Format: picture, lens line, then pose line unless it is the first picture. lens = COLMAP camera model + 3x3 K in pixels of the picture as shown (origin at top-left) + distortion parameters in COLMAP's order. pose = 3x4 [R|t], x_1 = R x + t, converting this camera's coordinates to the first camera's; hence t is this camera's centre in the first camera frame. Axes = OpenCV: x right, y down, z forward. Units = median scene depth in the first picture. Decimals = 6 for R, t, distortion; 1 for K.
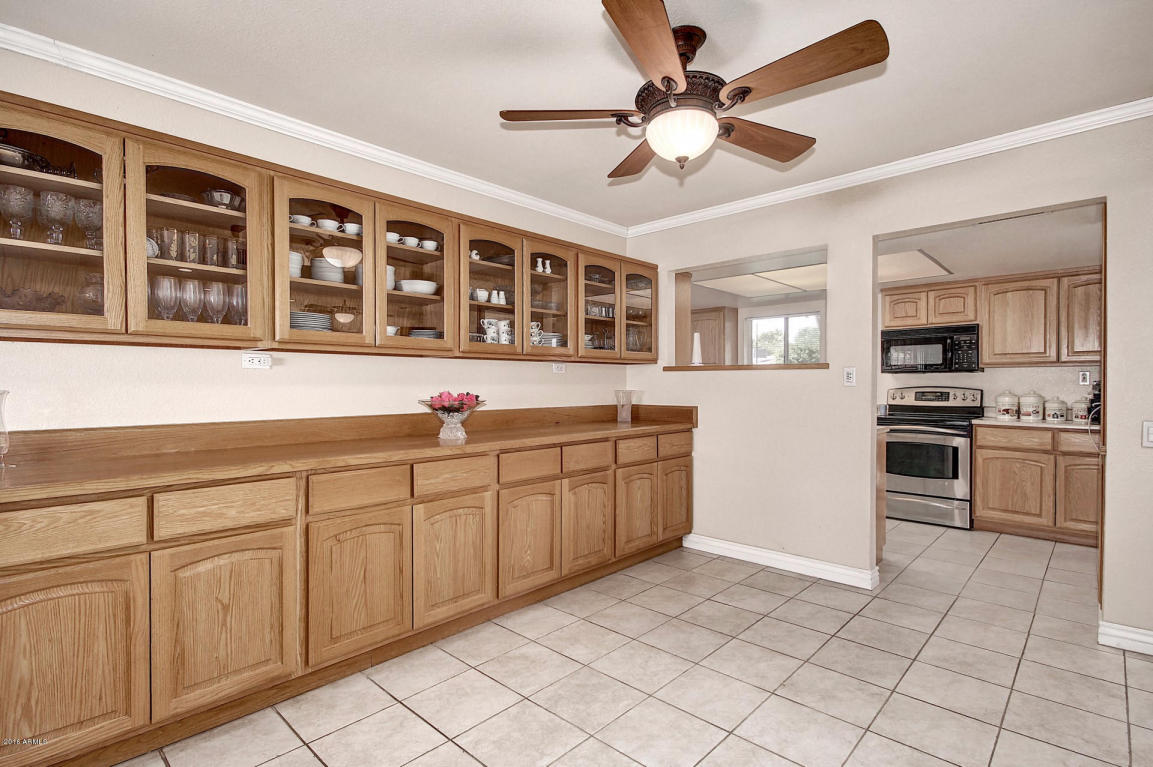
lens RADIAL K [[547.3, 0, 574.5], [0, 547.3, 394.4], [0, 0, 1]] dist [0.006110, -0.006246]
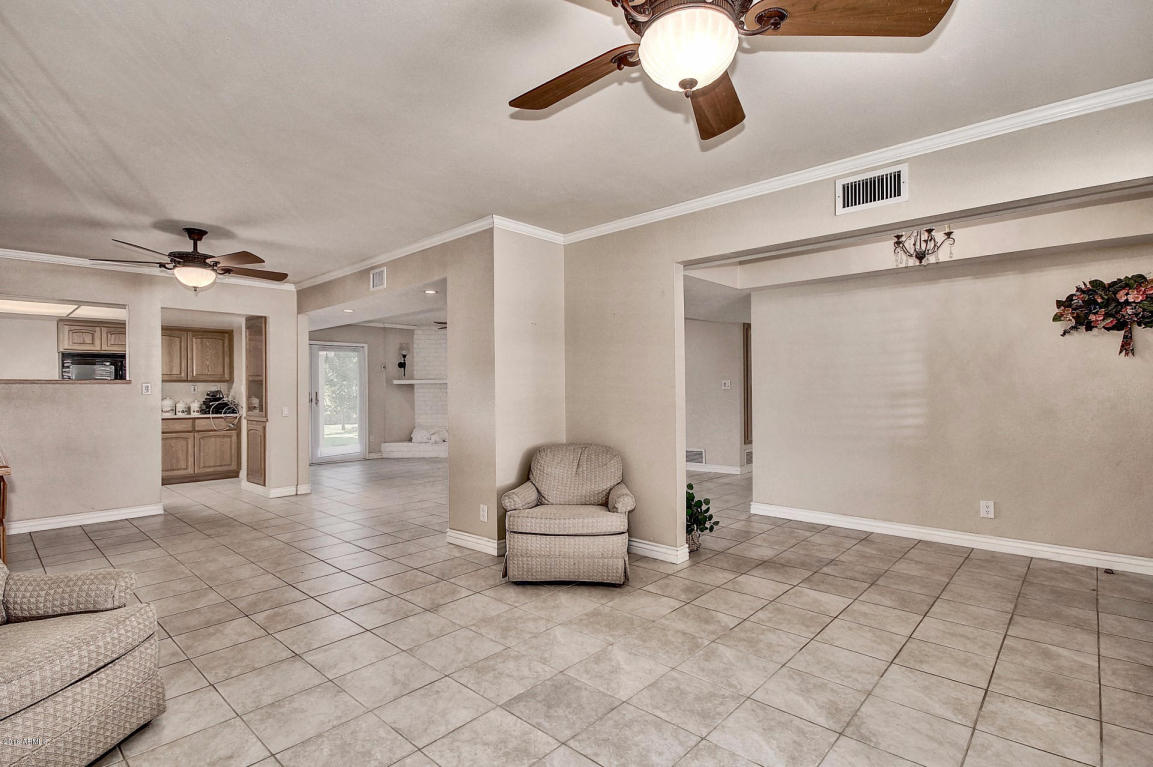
lens RADIAL K [[547.3, 0, 574.7], [0, 547.3, 395.1], [0, 0, 1]] dist [0.006110, -0.006246]
pose [[-0.020225, -0.010530, 0.999740, -1.137500], [0.027110, 0.999571, 0.011076, 0.002571], [-0.999428, 0.027327, -0.019931, -0.251851]]
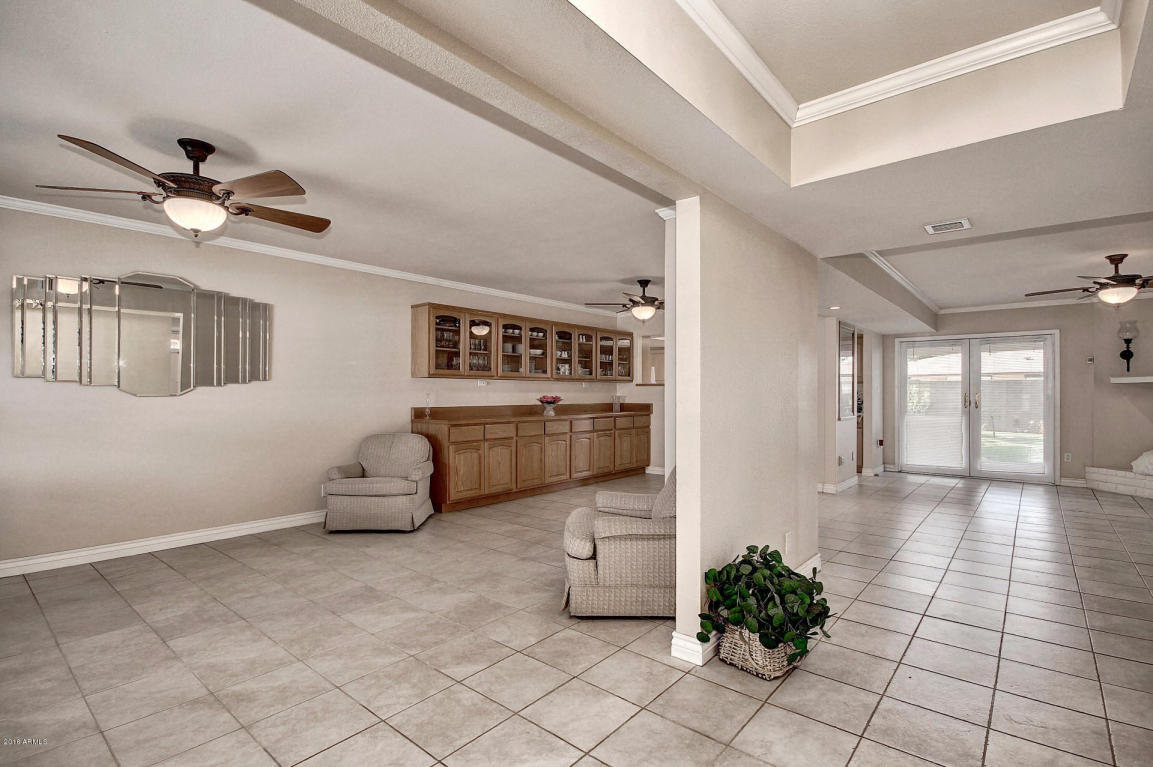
lens RADIAL K [[547.3, 0, 589.2], [0, 547.3, 391.9], [0, 0, 1]] dist [0.006110, -0.006246]
pose [[0.996711, 0.002753, 0.080987, -0.208234], [-0.001088, 0.999787, -0.020596, 0.024665], [-0.081026, 0.020441, 0.996502, -1.197148]]
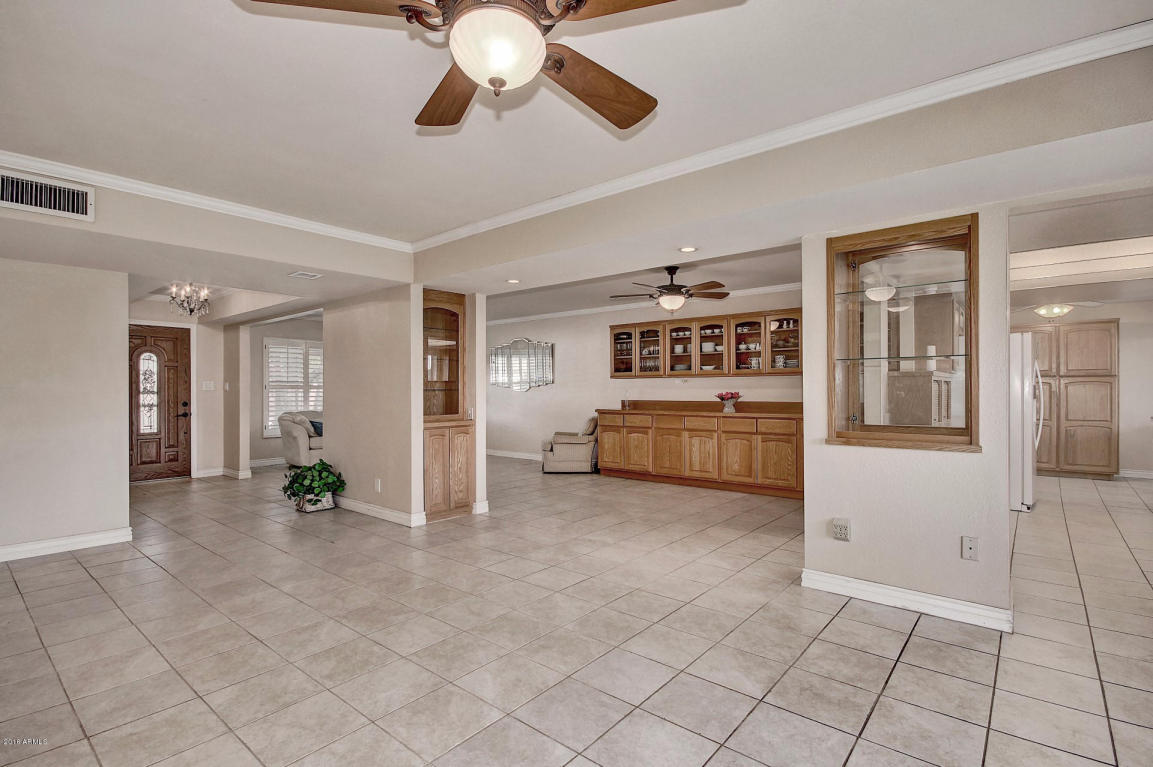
lens RADIAL K [[547.3, 0, 577.8], [0, 547.3, 387.6], [0, 0, 1]] dist [0.006110, -0.006246]
pose [[0.069067, -0.004210, -0.997603, 1.751043], [-0.015950, 0.999859, -0.005324, 0.000291], [0.997485, 0.016280, 0.068990, 0.174898]]
